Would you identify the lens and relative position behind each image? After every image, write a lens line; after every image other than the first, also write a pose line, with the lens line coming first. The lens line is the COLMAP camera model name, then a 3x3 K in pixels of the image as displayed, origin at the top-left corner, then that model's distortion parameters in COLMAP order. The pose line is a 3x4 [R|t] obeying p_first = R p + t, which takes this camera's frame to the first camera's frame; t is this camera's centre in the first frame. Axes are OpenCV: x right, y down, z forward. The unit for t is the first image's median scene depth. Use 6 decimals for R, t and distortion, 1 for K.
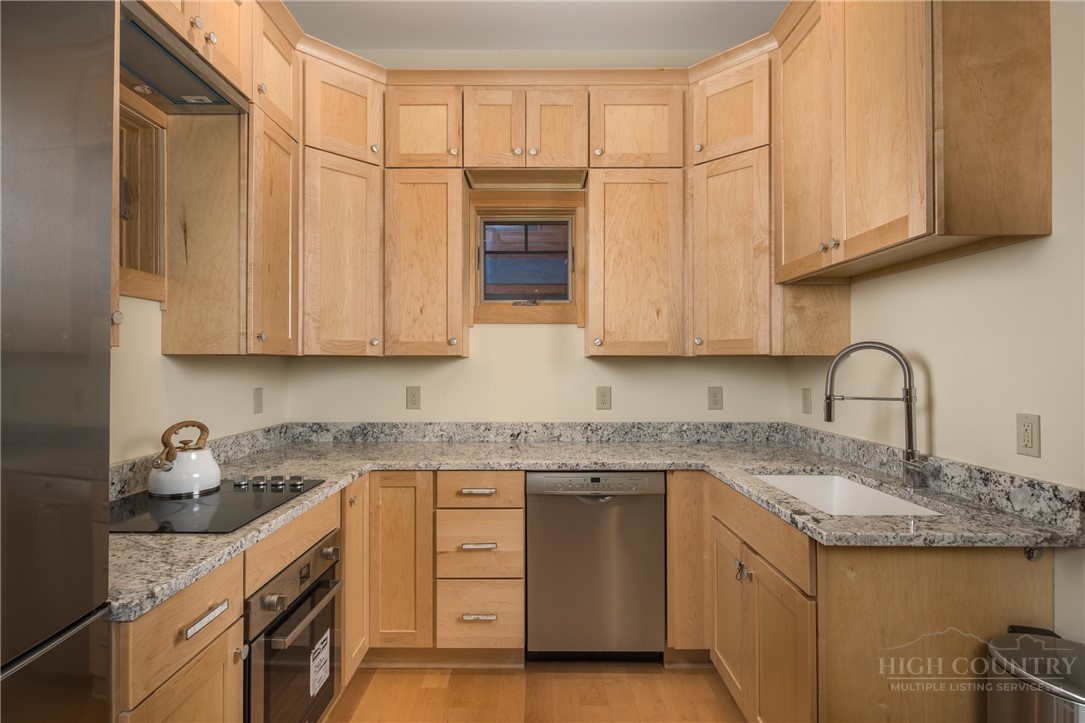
lens RADIAL K [[542.4, 0, 542.5], [0, 542.4, 361.5], [0, 0, 1]] dist [0.001882, -0.000040]
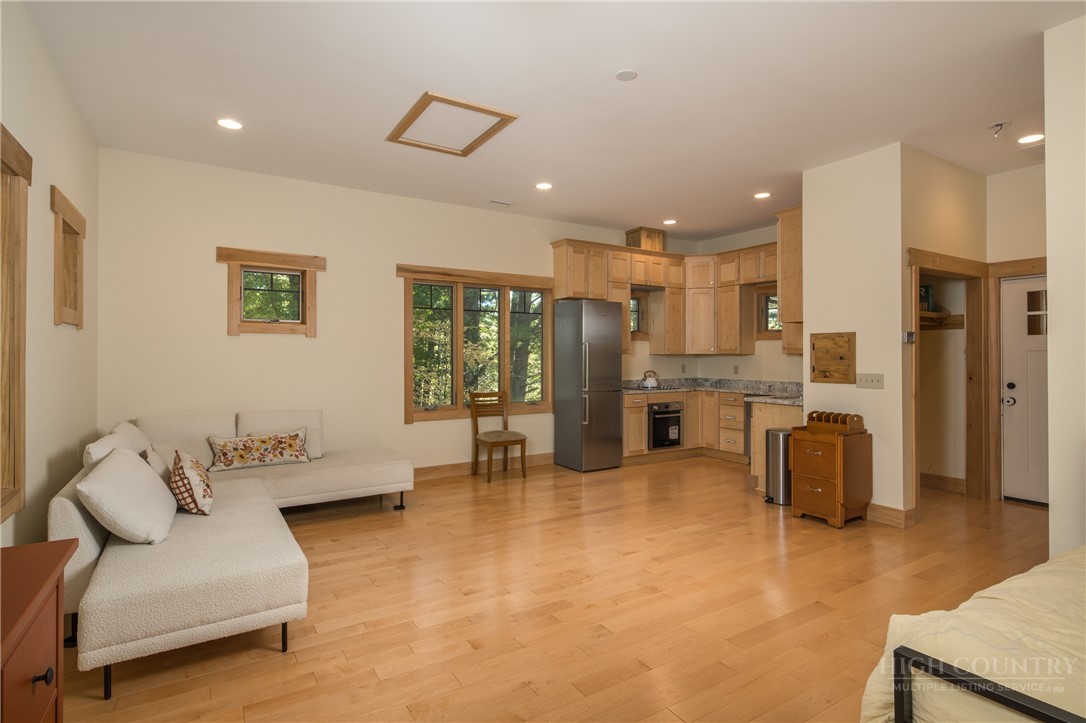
lens RADIAL K [[538.2, 0, 543.5], [0, 538.2, 345.5], [0, 0, 1]] dist [-0.000400, -0.000015]
pose [[0.529983, -0.015549, -0.847866, 1.745632], [0.004660, 0.999870, -0.015423, -0.015975], [0.847995, 0.004223, 0.529987, -1.360165]]
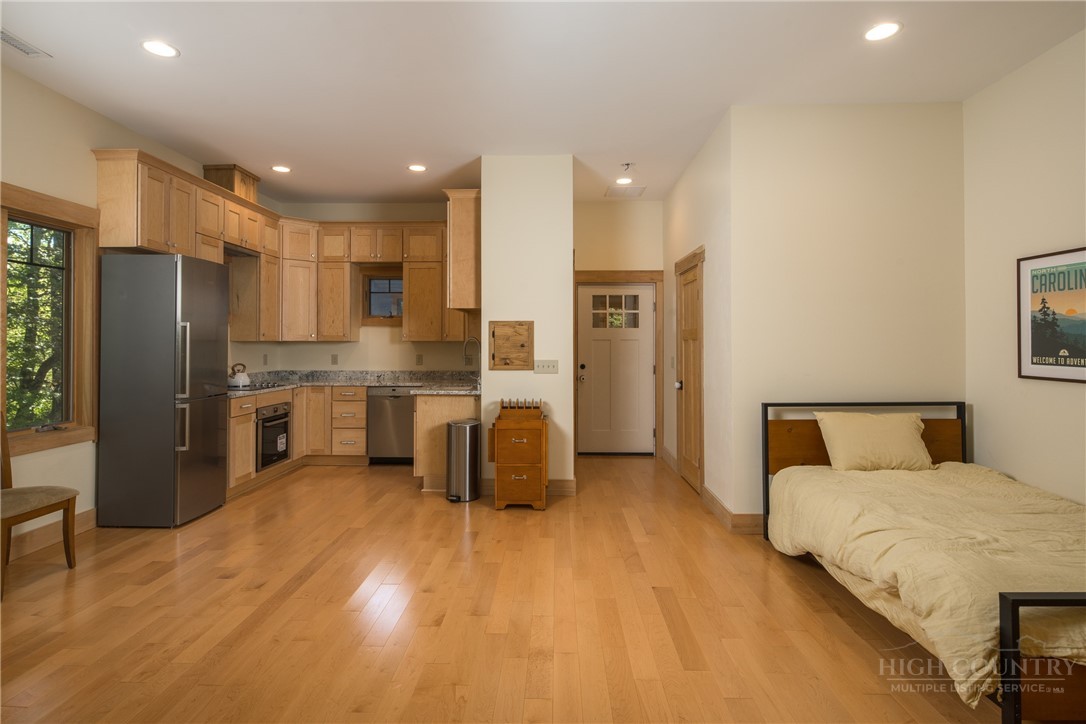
lens RADIAL K [[533.0, 0, 542.3], [0, 533.0, 338.6], [0, 0, 1]] dist [0.000532, -0.000022]
pose [[0.999530, 0.001303, -0.030617, 0.828031], [-0.001414, 0.999993, -0.003605, -0.015070], [0.030612, 0.003647, 0.999525, -1.411676]]
